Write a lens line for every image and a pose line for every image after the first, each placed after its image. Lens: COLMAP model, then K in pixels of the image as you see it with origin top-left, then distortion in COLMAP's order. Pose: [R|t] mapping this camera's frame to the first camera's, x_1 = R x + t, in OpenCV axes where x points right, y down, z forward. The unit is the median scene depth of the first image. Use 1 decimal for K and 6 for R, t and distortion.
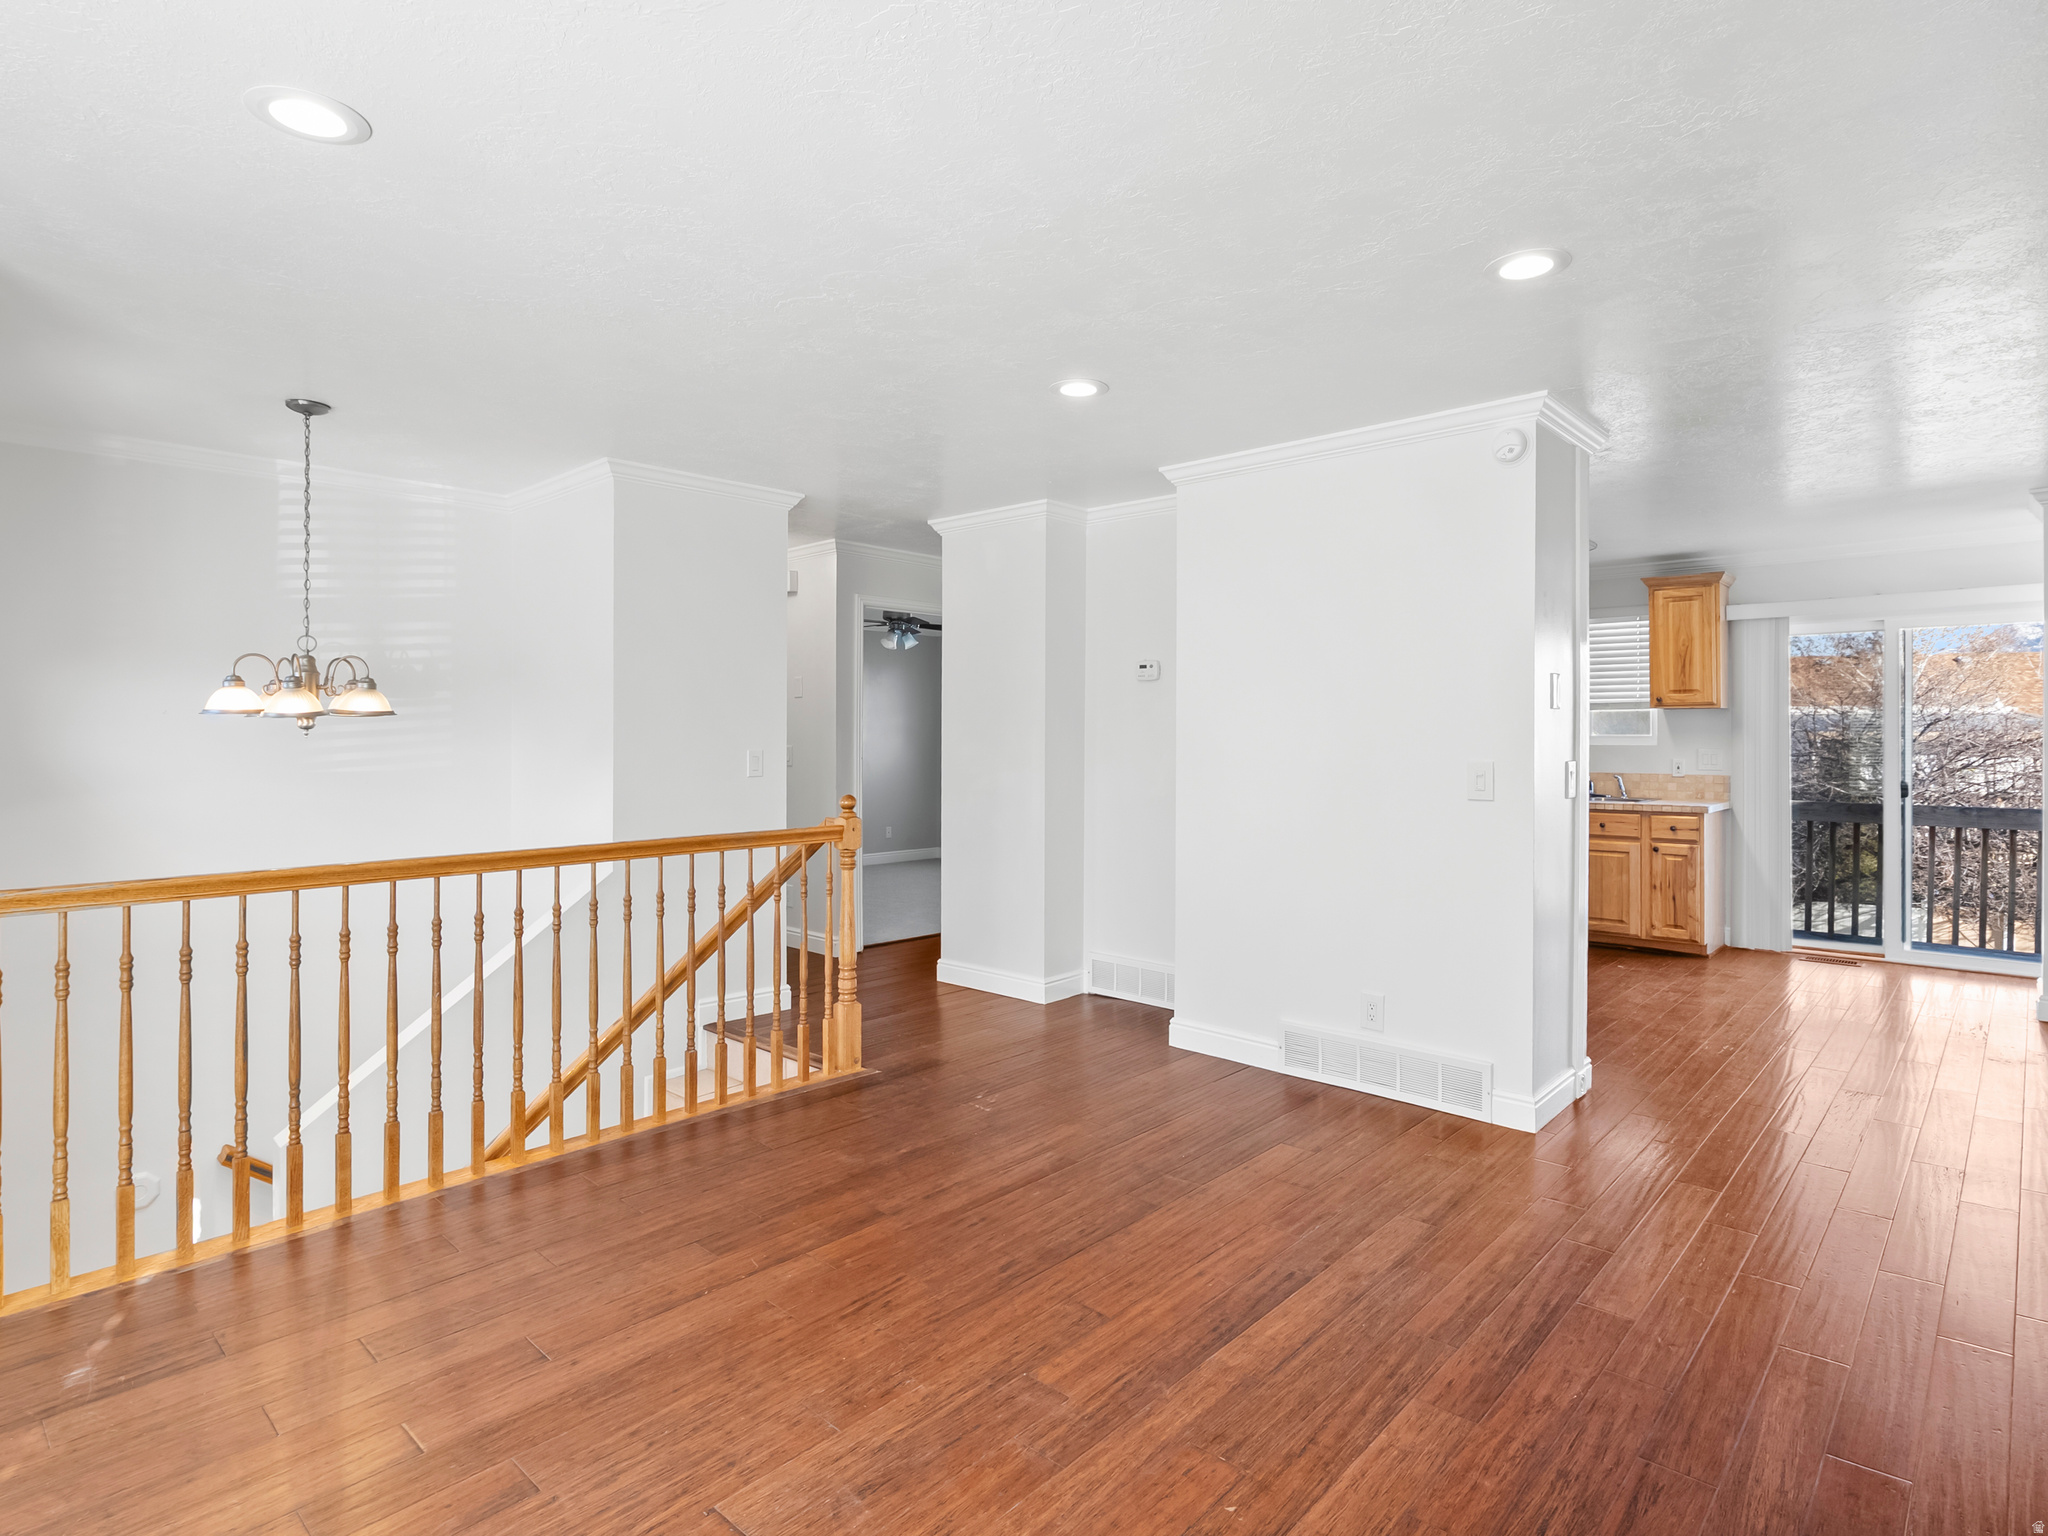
lens RADIAL K [[1062.6, 0, 1033.5], [0, 1062.6, 737.0], [0, 0, 1]] dist [-0.002951, 0.000708]
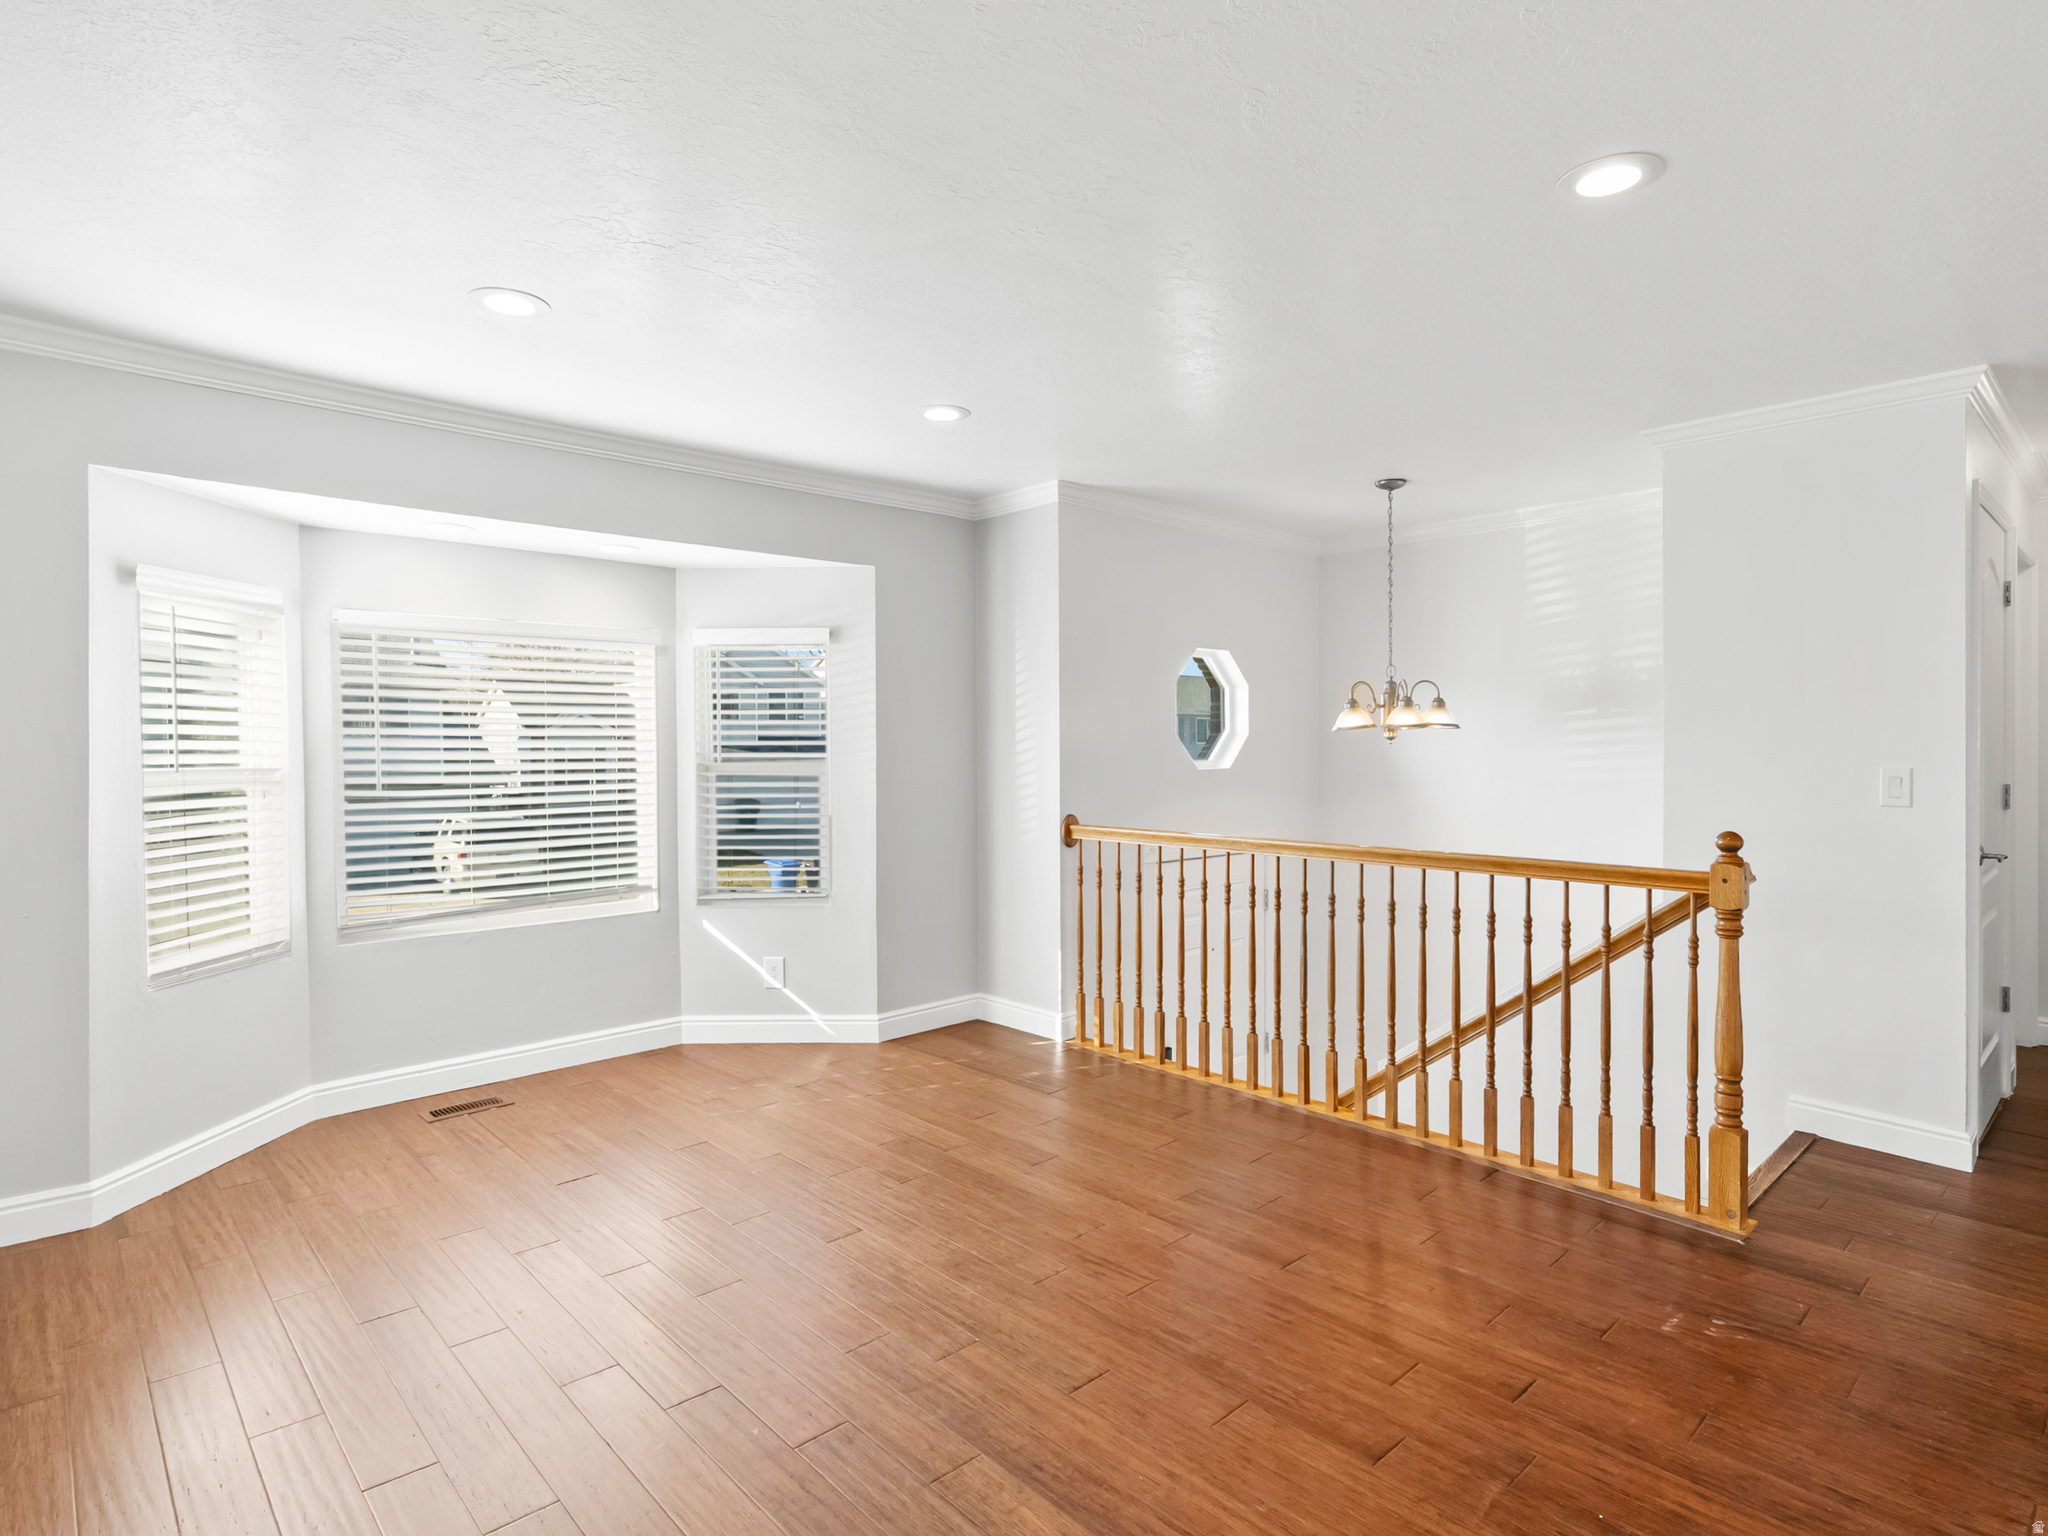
lens RADIAL K [[1110.4, 0, 1062.7], [0, 1110.4, 750.0], [0, 0, 1]] dist [0.001186, 0.001426]
pose [[-0.055679, 0.007873, -0.998418, 0.701825], [-0.001080, 0.999968, 0.007946, -0.005547], [0.998448, 0.001521, -0.055669, 0.726208]]
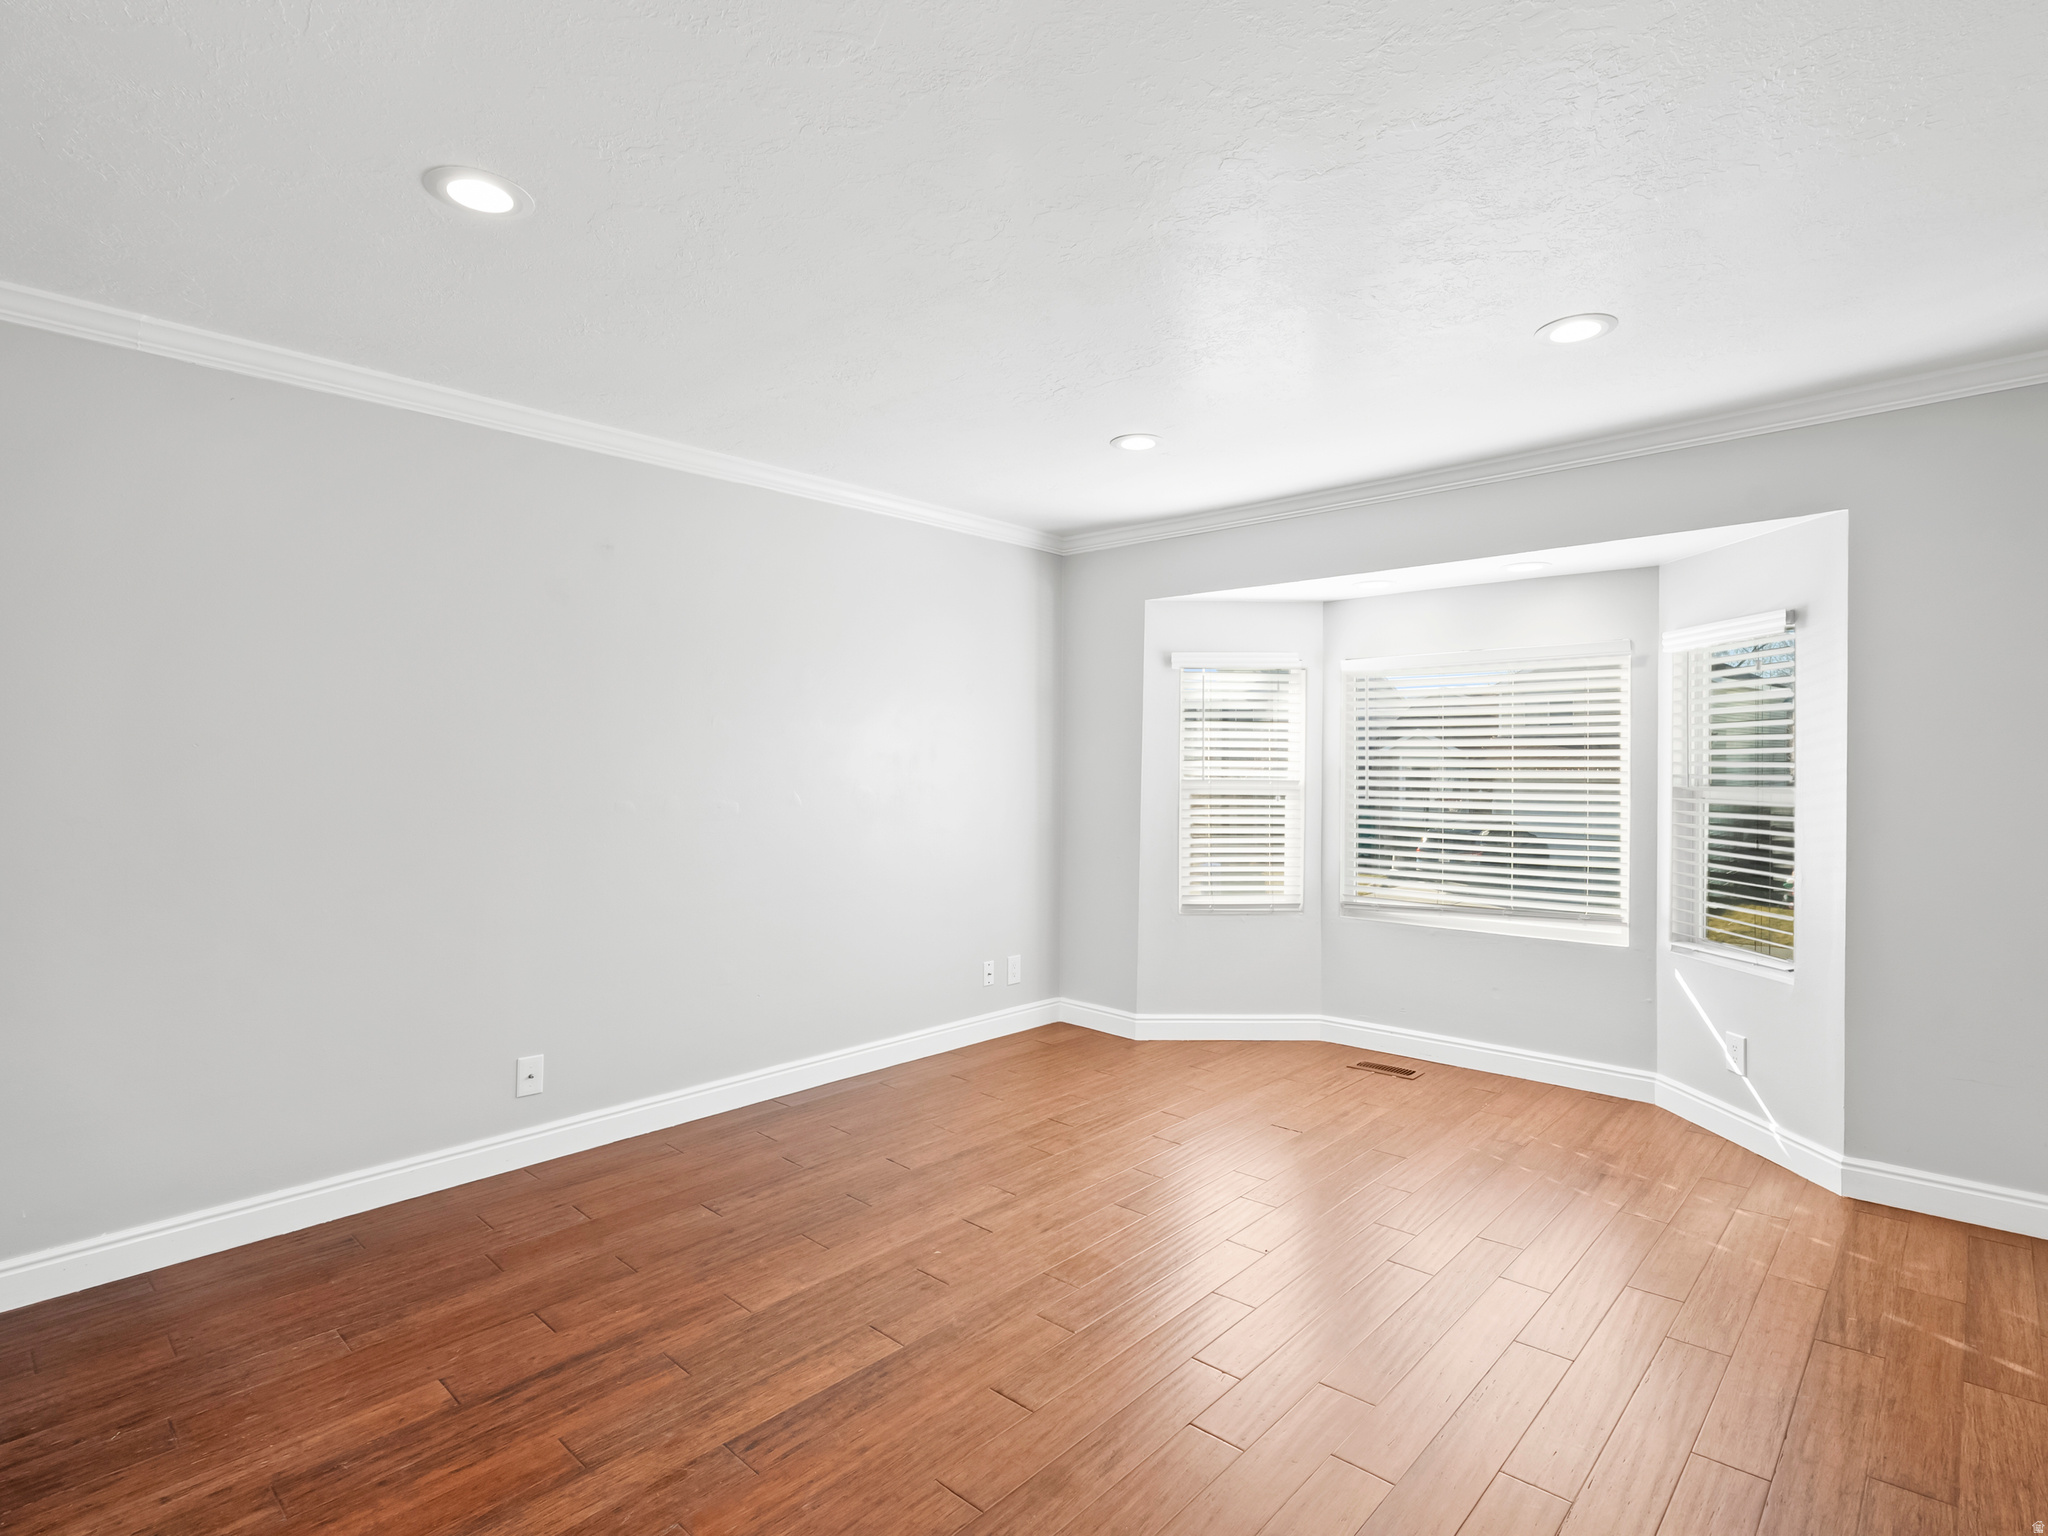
lens RADIAL K [[1037.7, 0, 1024.0], [0, 1037.7, 768.0], [0, 0, 1]] dist [-0.006934, 0.000181]
pose [[-0.999994, -0.002851, 0.001864, 0.028939], [-0.002837, 0.999968, 0.007487, -0.004190], [-0.001885, 0.007482, -0.999970, 1.324552]]
